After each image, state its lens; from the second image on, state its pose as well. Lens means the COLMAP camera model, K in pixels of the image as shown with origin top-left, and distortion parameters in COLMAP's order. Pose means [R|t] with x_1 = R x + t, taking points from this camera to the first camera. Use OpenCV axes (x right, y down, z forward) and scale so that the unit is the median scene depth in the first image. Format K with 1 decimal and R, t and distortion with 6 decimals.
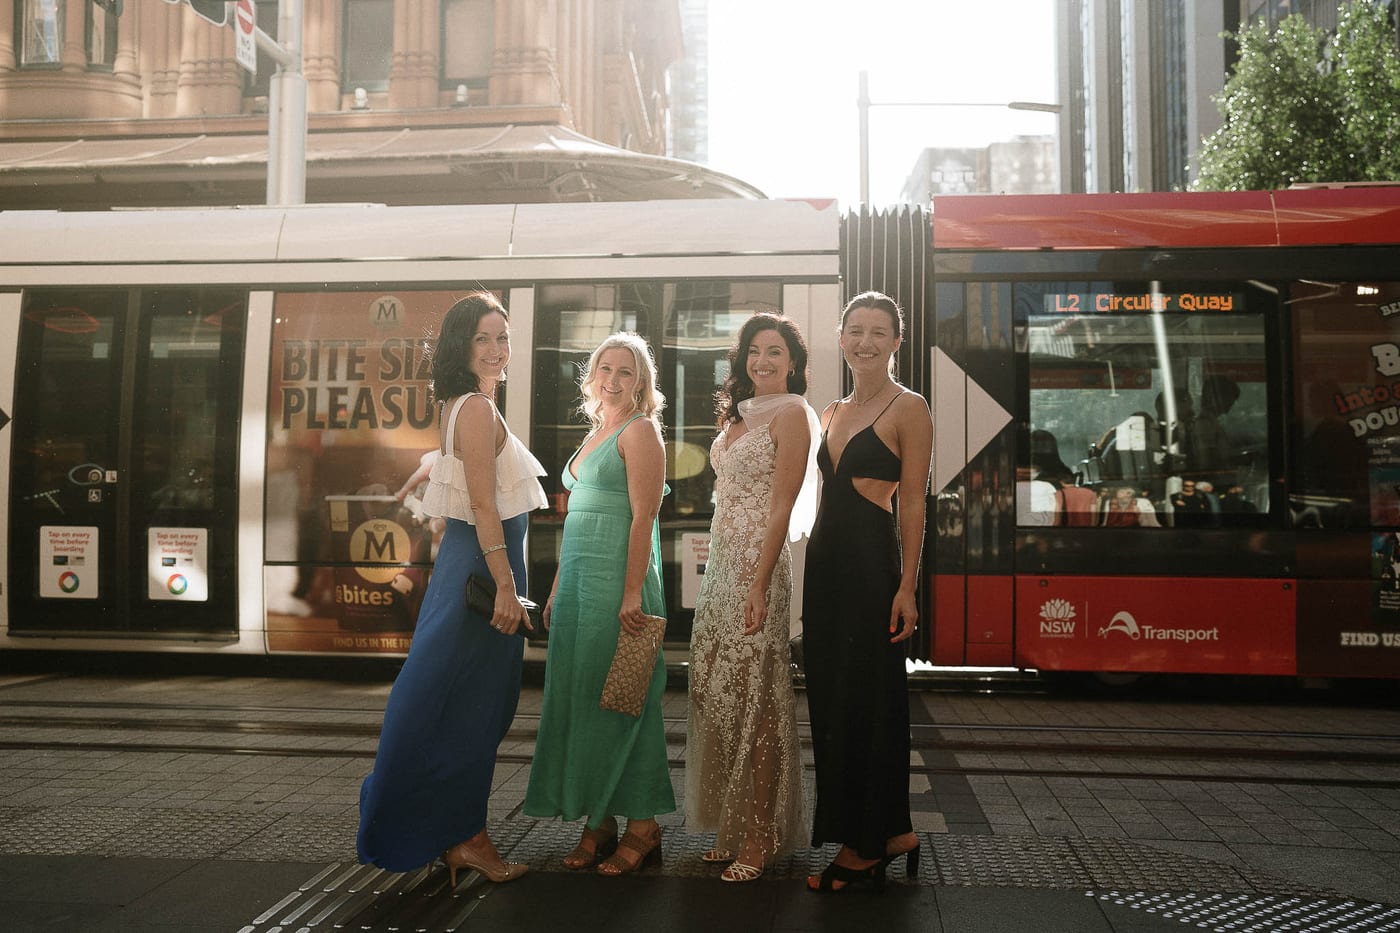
lens RADIAL K [[1371.7, 0, 689.4], [0, 1371.7, 467.4], [0, 0, 1]] dist [-0.049895, 0.154788]
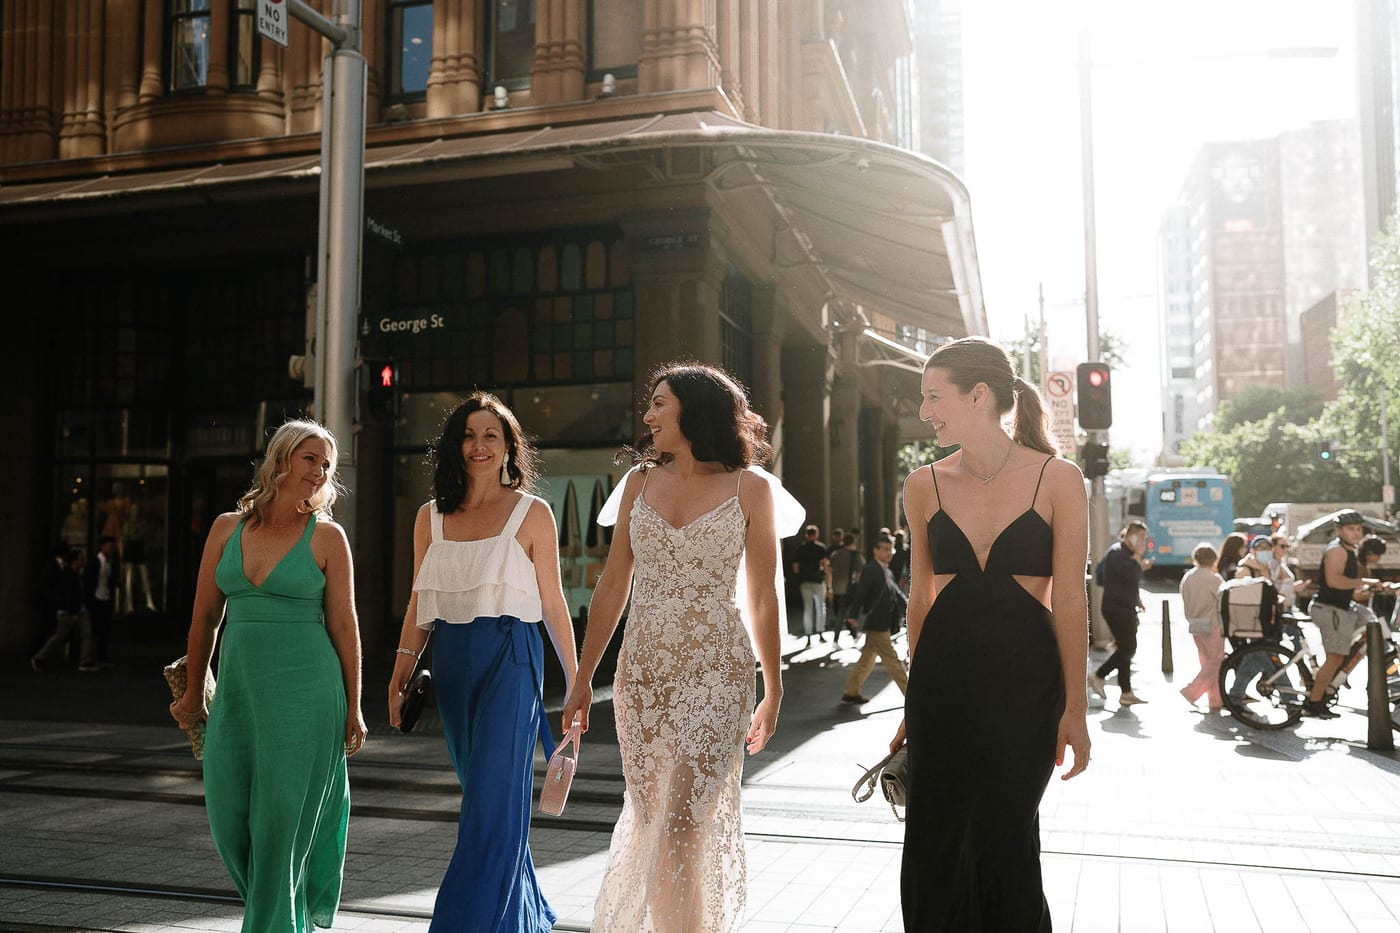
lens RADIAL K [[1371.7, 0, 681.3], [0, 1371.7, 462.4], [0, 0, 1]] dist [-0.050158, 0.150950]
pose [[0.978842, -0.019511, -0.203687, 0.055618], [0.014964, 0.999604, -0.023837, -0.005738], [0.204071, 0.020285, 0.978746, 0.144015]]
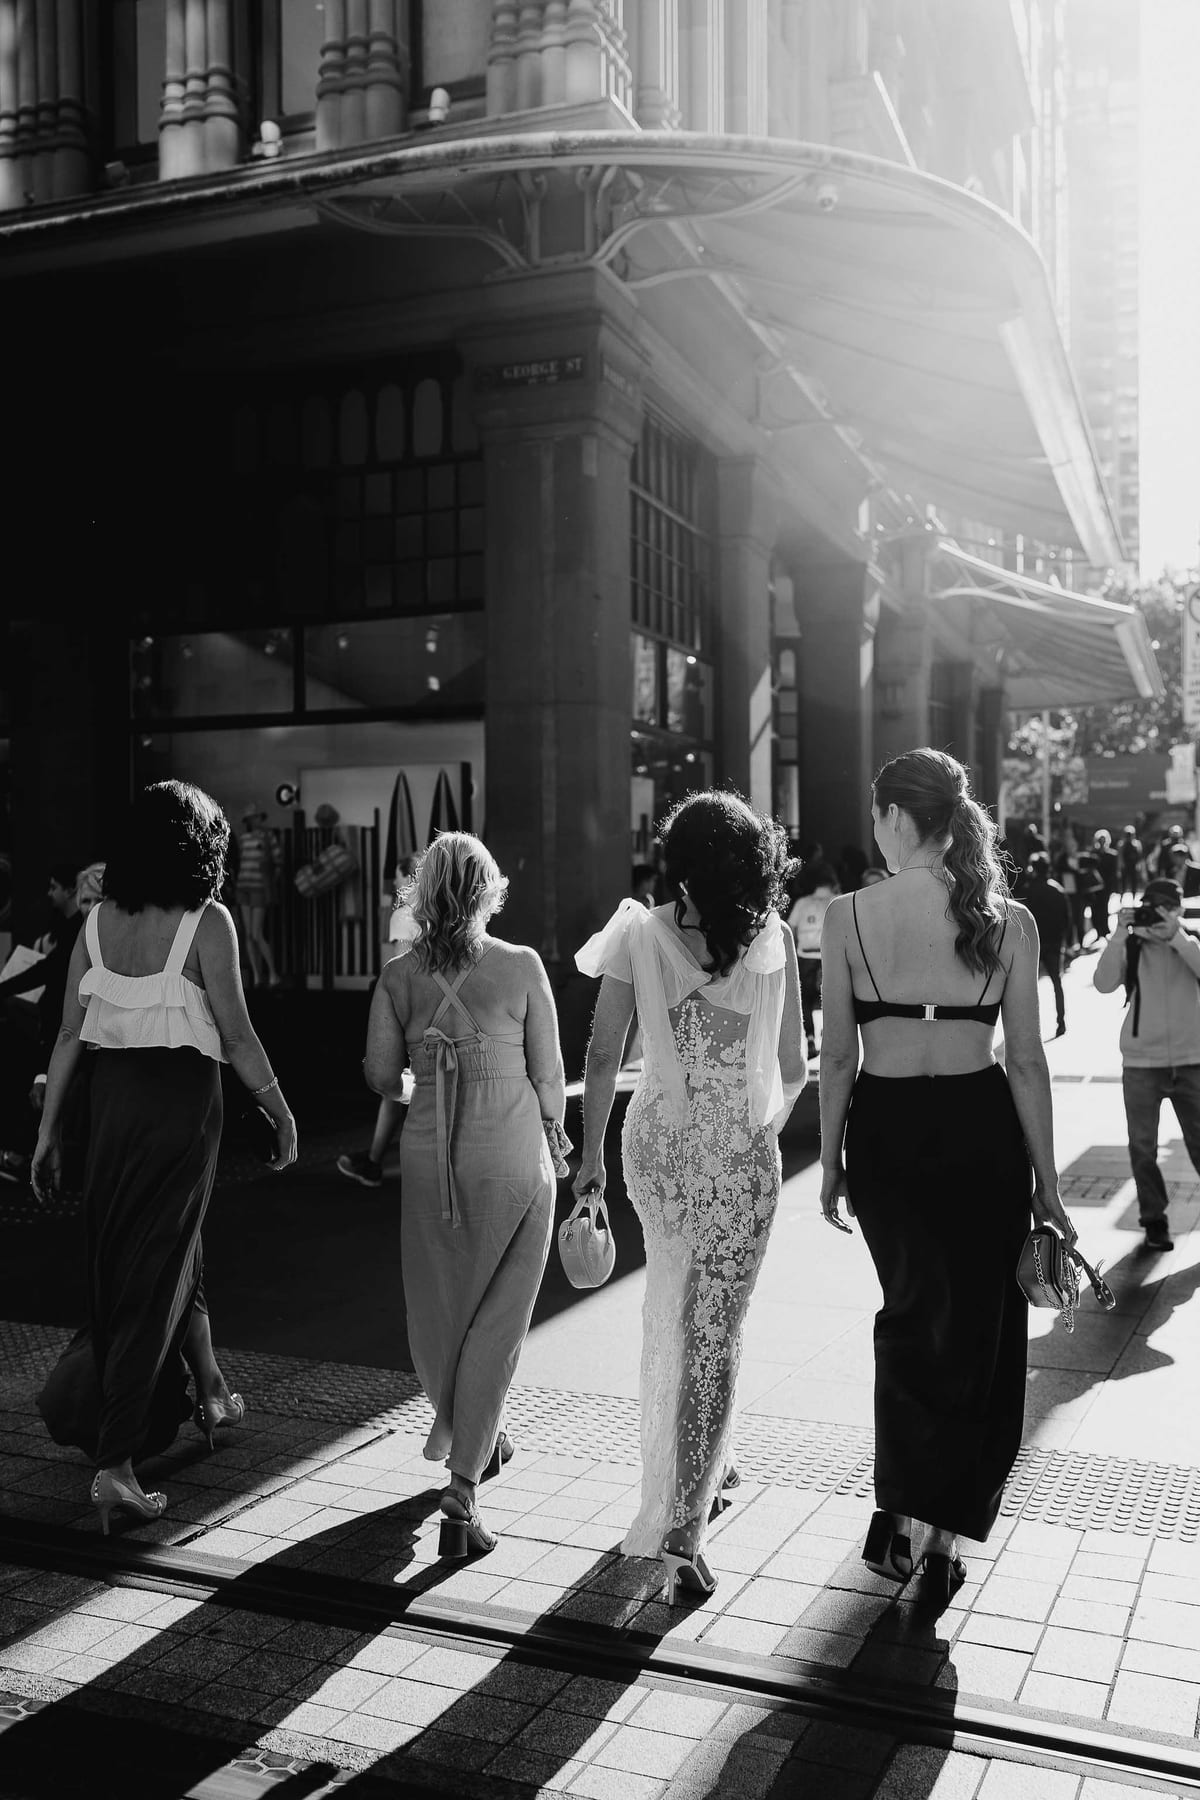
lens RADIAL K [[1763.6, 0, 595.7], [0, 1763.6, 893.9], [0, 0, 1]] dist [-0.050158, 0.150950]
pose [[0.954092, -0.000054, -0.299513, 0.094386], [0.018061, 0.998191, 0.057354, -0.006829], [0.298968, -0.060131, 0.952367, 0.349966]]
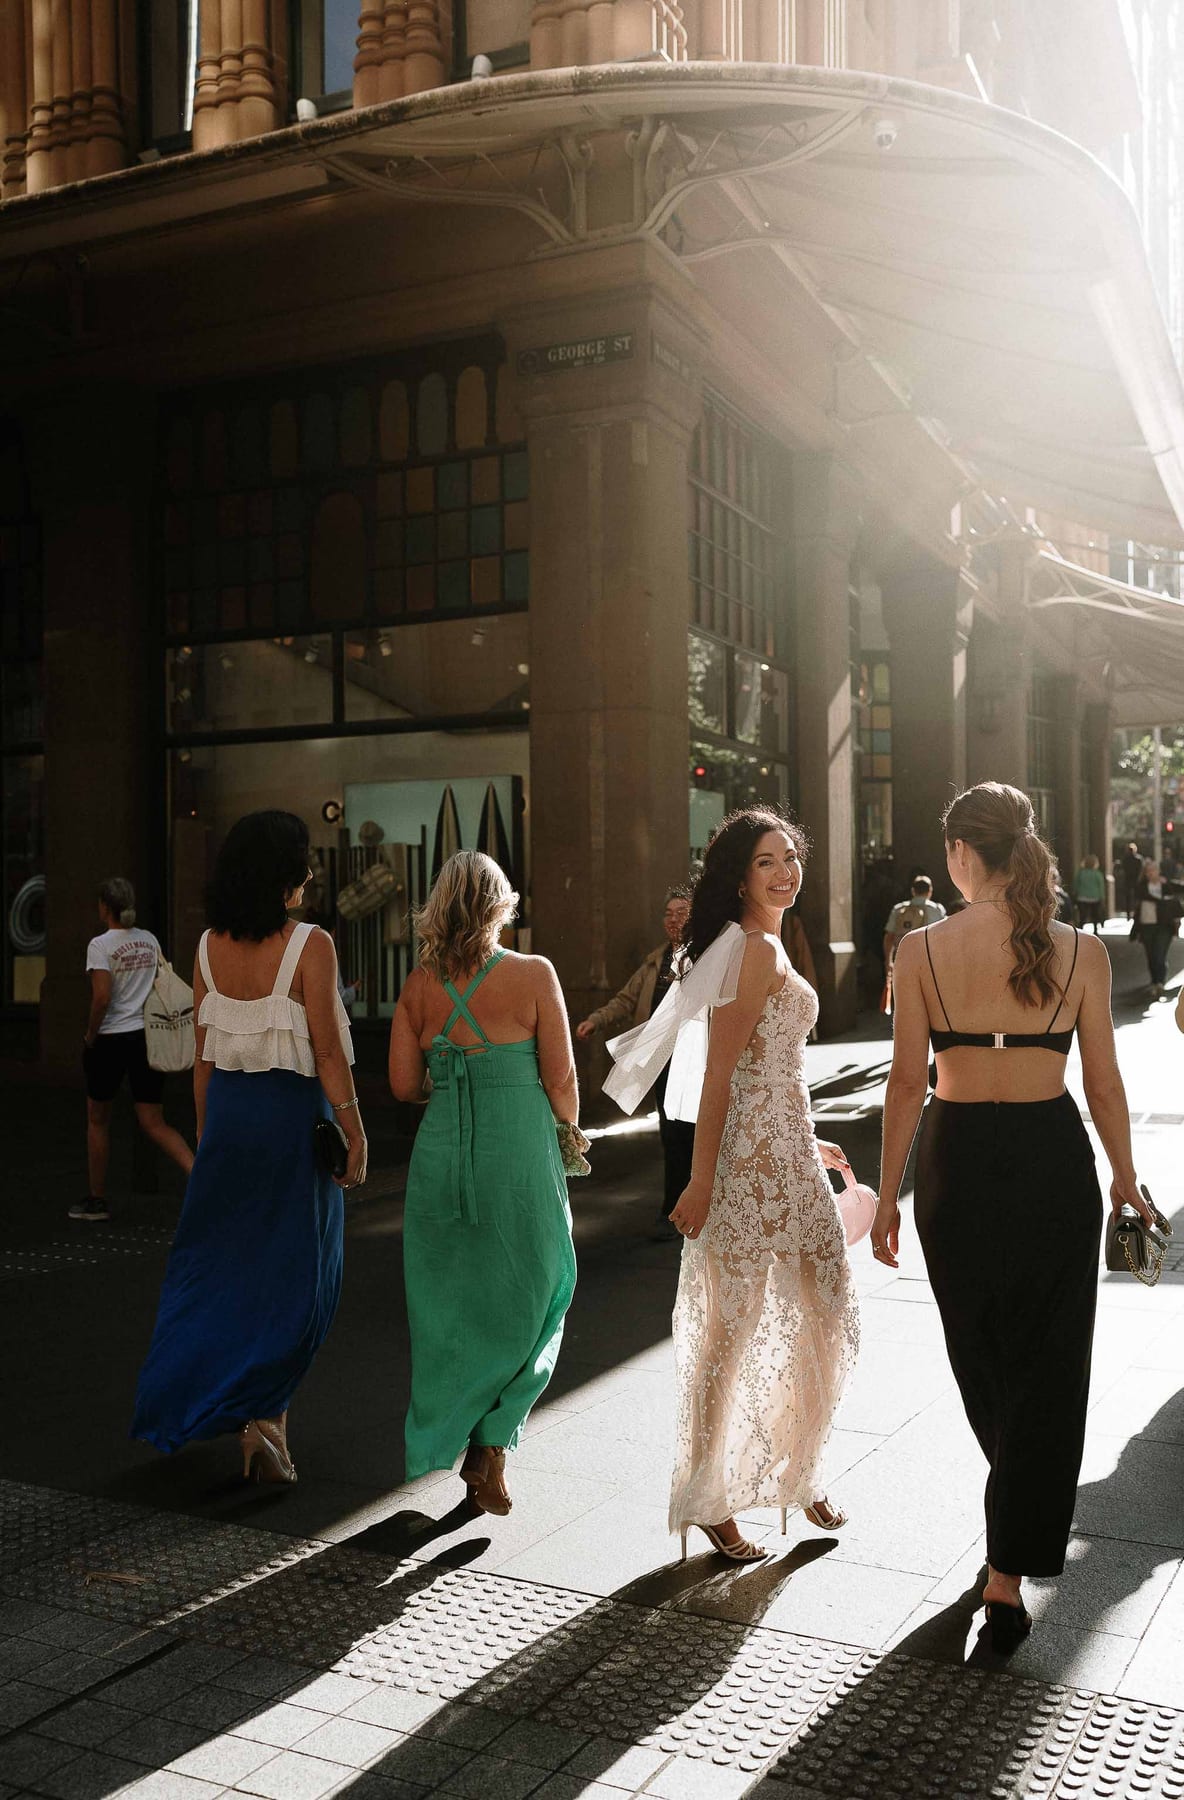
lens RADIAL K [[1730.5, 0, 601.9], [0, 1730.5, 908.1], [0, 0, 1]] dist [-0.048386, 0.131311]
pose [[0.932973, -0.003933, -0.359925, 0.097375], [0.023745, 0.998435, 0.050638, -0.002143], [0.359163, -0.055790, 0.931606, 0.414946]]
